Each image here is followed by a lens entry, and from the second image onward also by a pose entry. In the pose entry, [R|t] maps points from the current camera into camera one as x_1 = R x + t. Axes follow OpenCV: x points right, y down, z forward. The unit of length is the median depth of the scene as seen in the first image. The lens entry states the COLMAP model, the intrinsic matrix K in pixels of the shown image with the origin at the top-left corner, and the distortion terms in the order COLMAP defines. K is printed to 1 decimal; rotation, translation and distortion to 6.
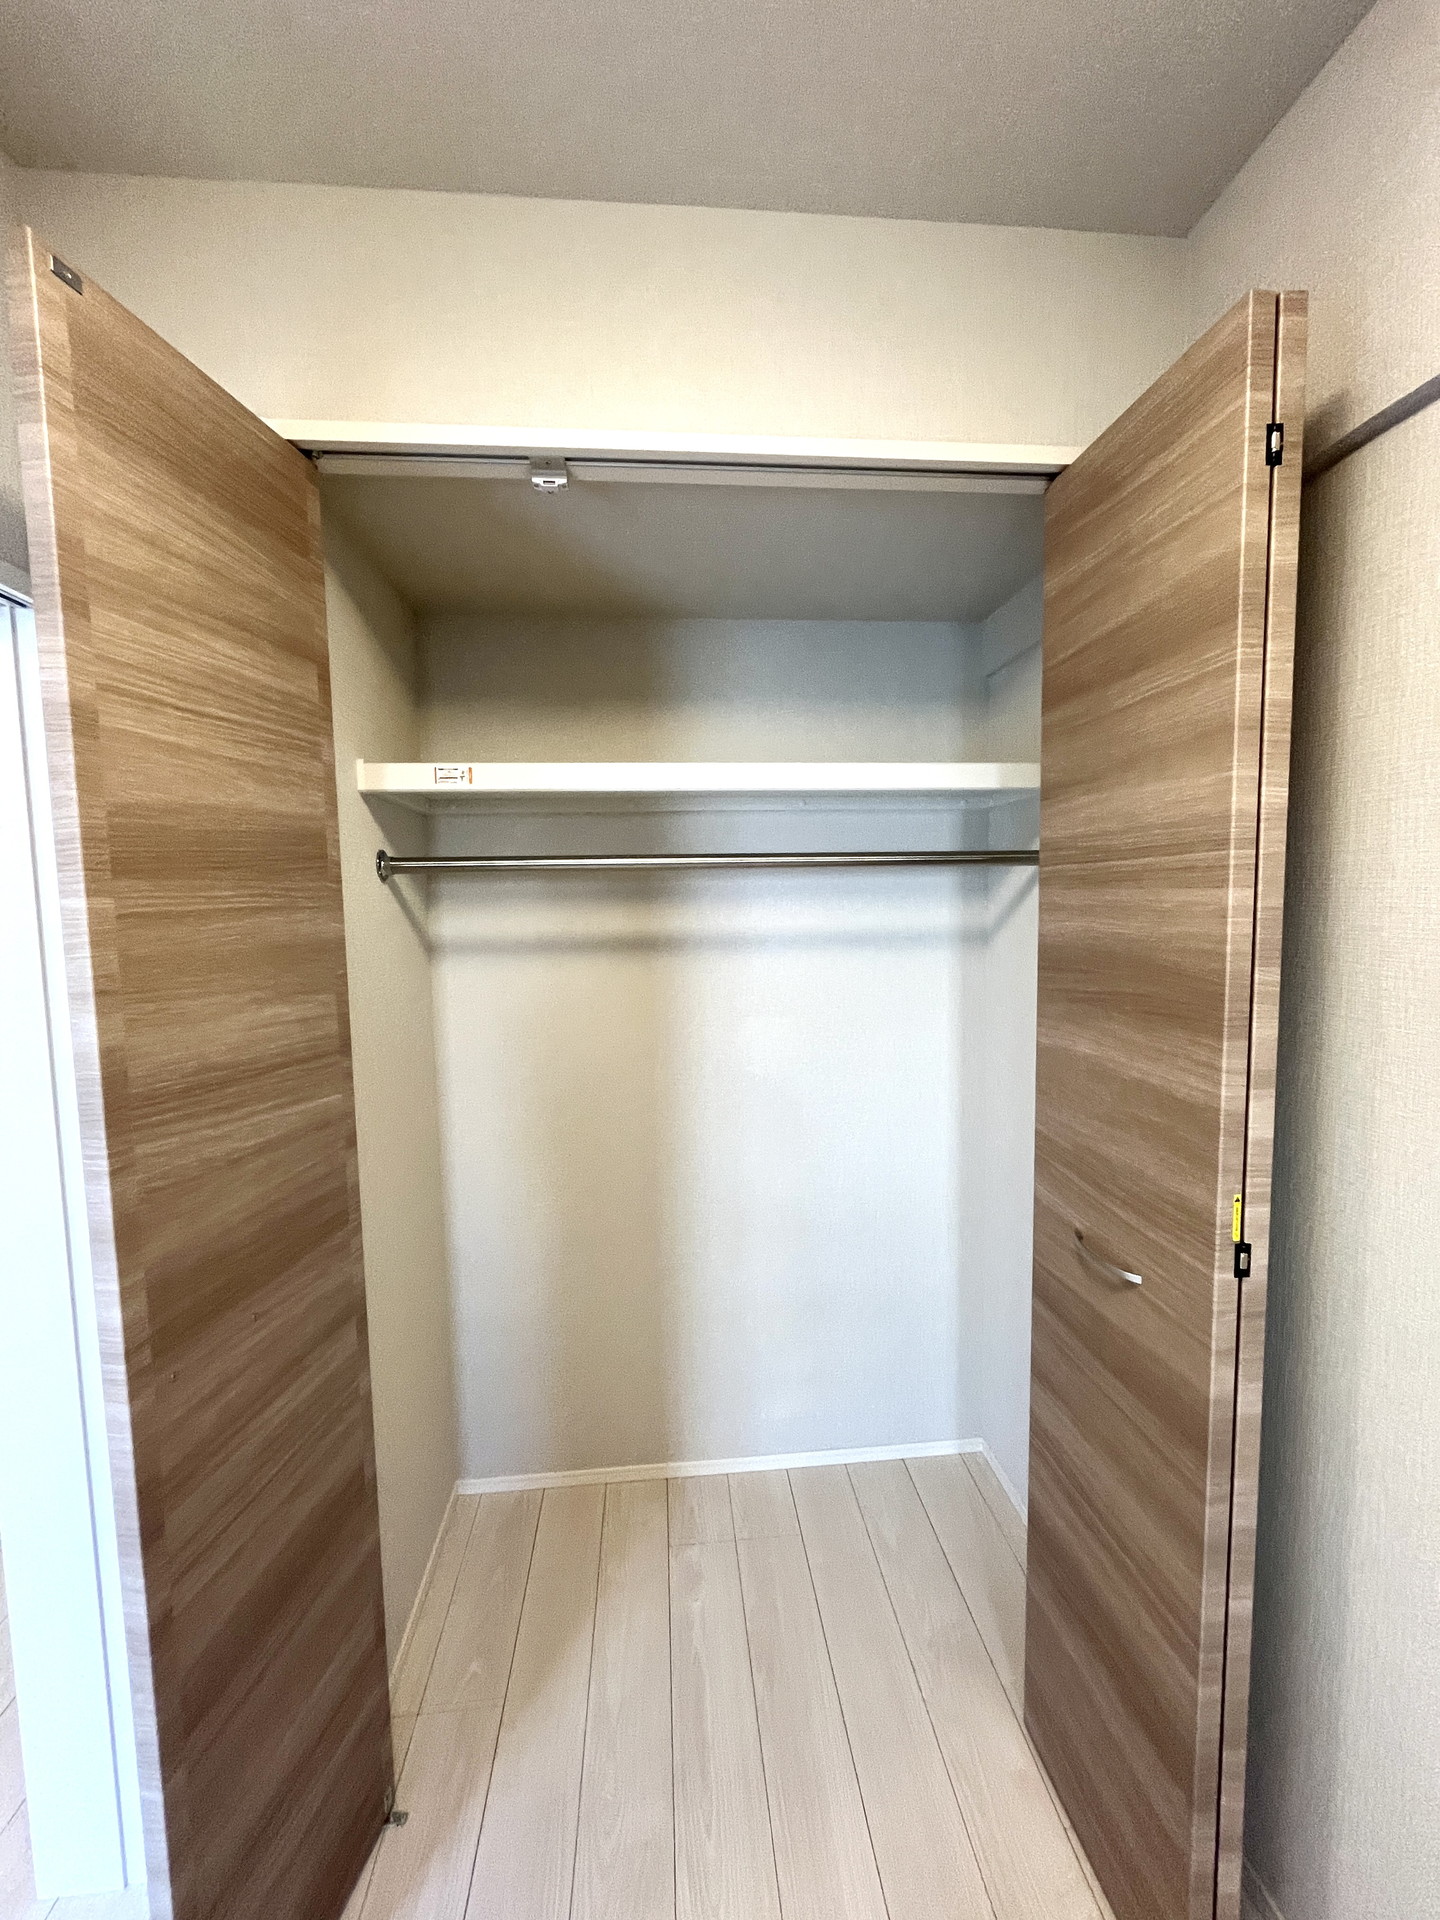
lens RADIAL K [[779.2, 0, 720.0], [0, 779.2, 954.5], [0, 0, 1]] dist [-0.001438, -0.000040]
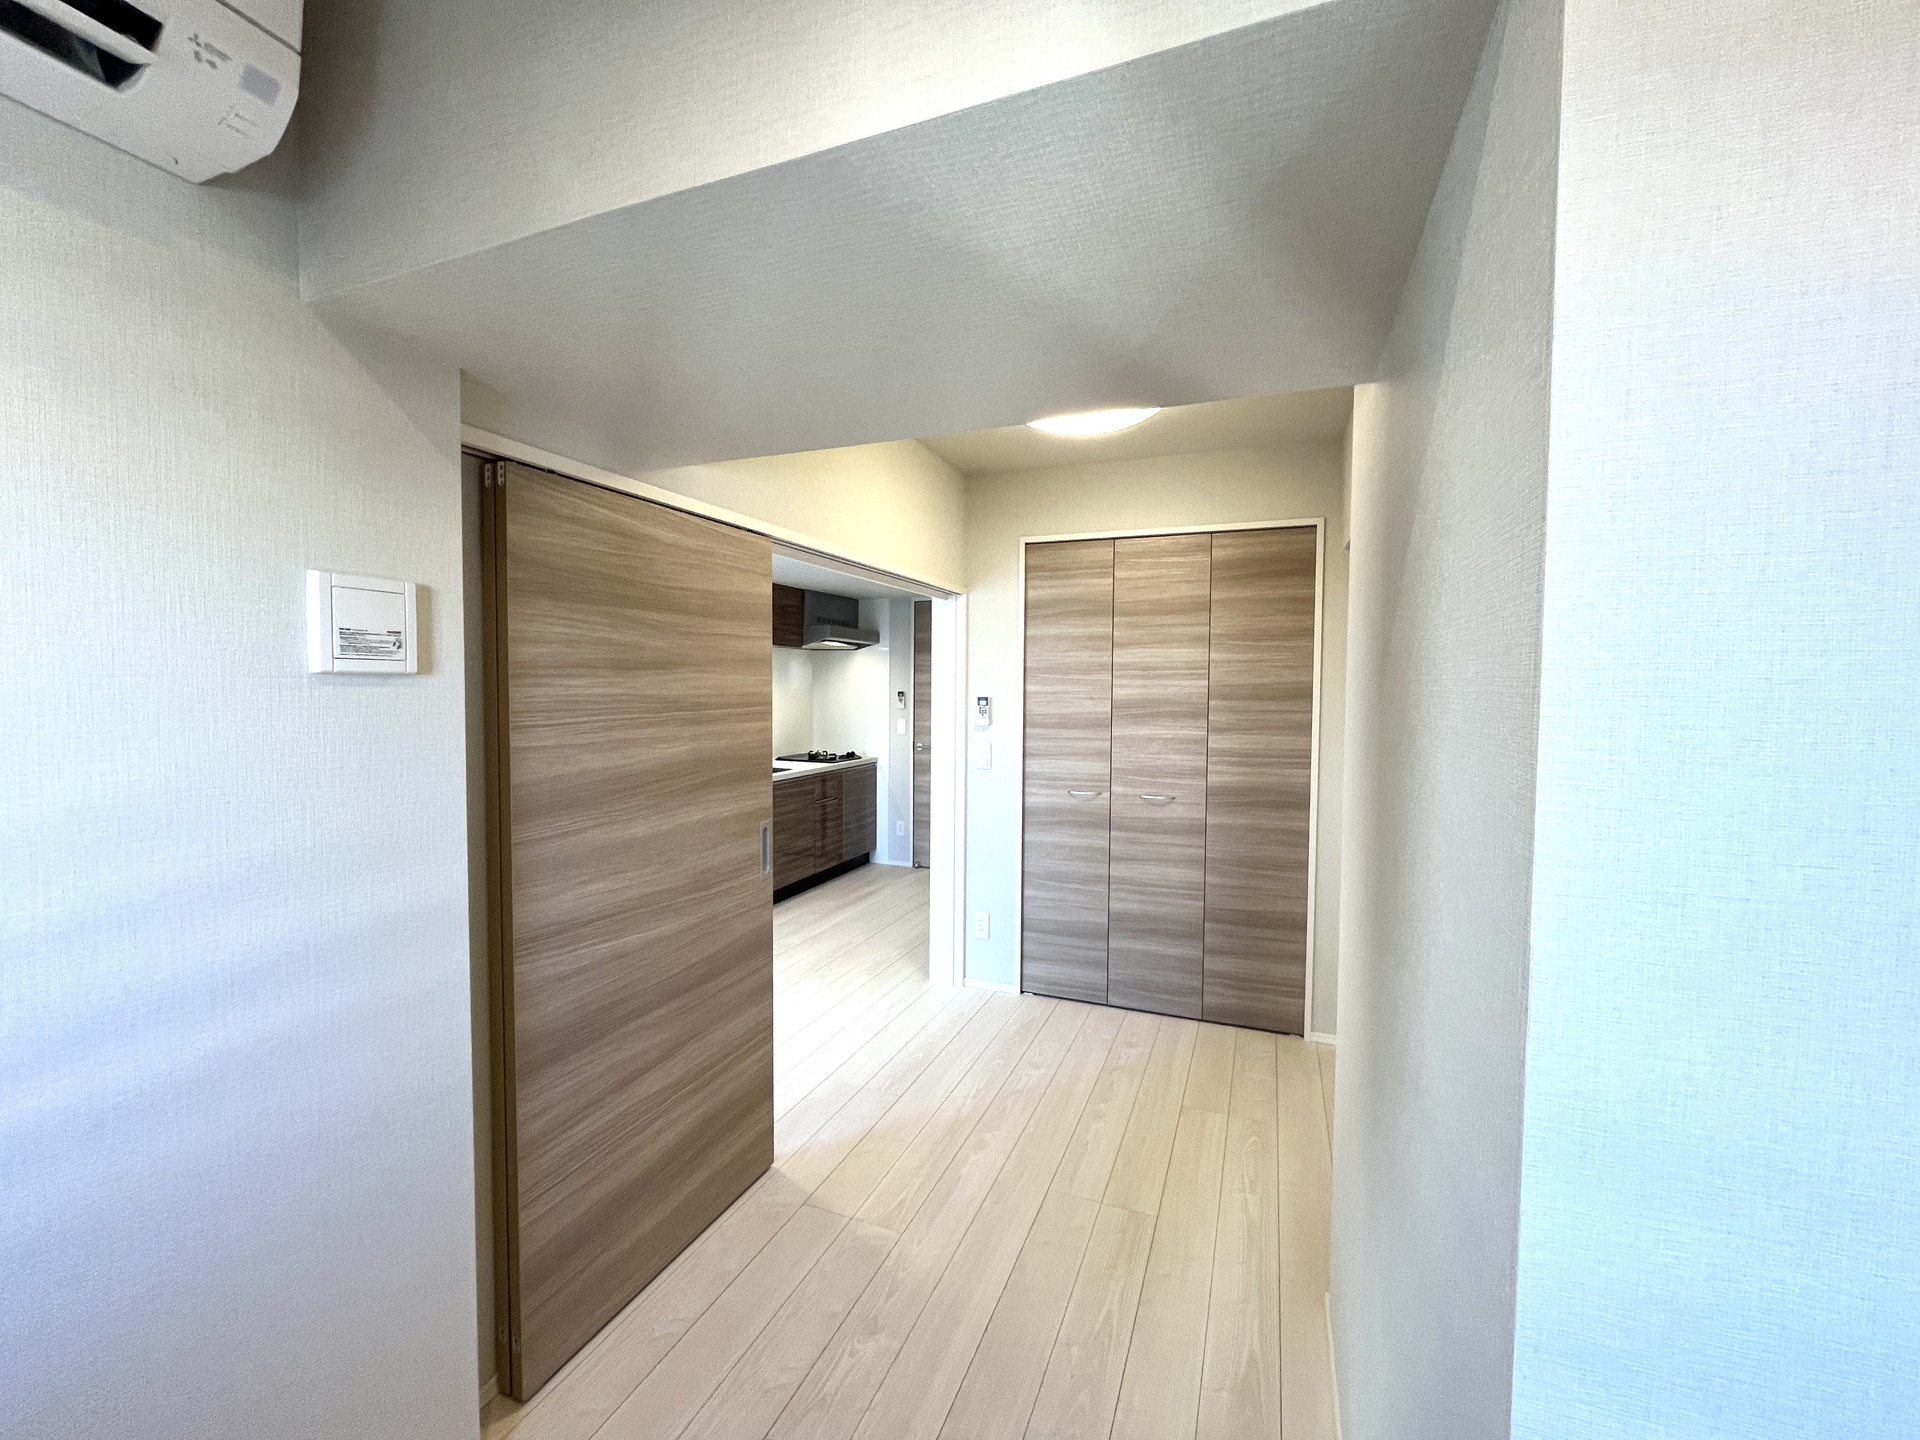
lens RADIAL K [[779.2, 0, 963.7], [0, 779.2, 721.2], [0, 0, 1]] dist [-0.001438, -0.000040]
pose [[-0.896462, -0.013074, 0.442927, -0.888446], [0.042427, 0.992440, 0.115165, -0.282927], [-0.441084, 0.122033, -0.889130, 2.393912]]
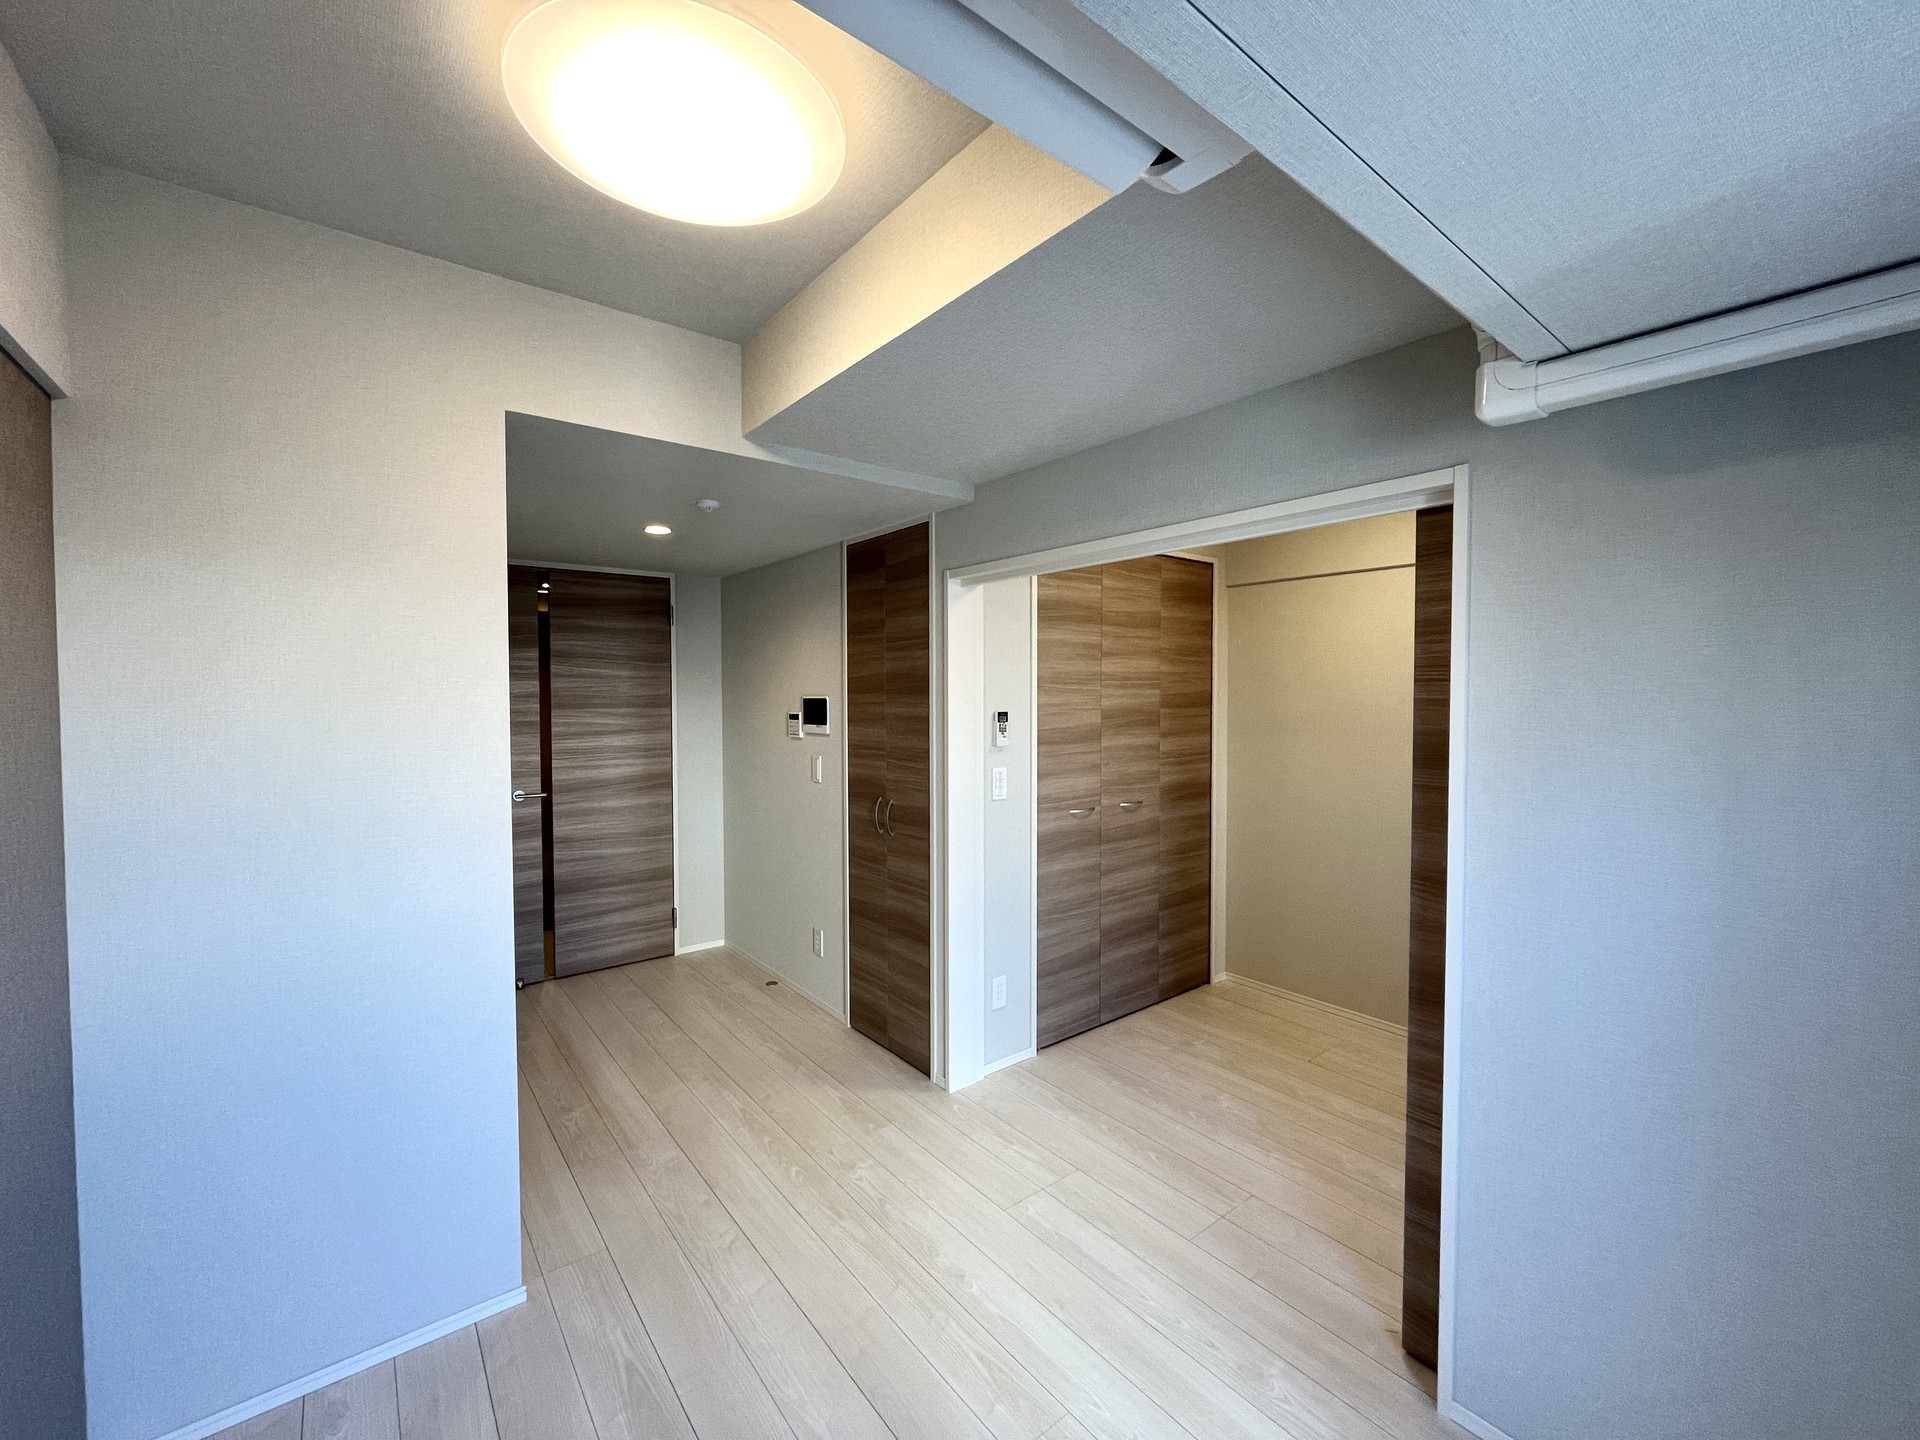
lens RADIAL K [[779.2, 0, 967.9], [0, 779.2, 715.3], [0, 0, 1]] dist [-0.001438, -0.000040]
pose [[-0.832359, 0.031991, -0.553312, 2.197638], [-0.033945, 0.993516, 0.108507, -0.277738], [0.553196, 0.109099, -0.825876, 1.538981]]
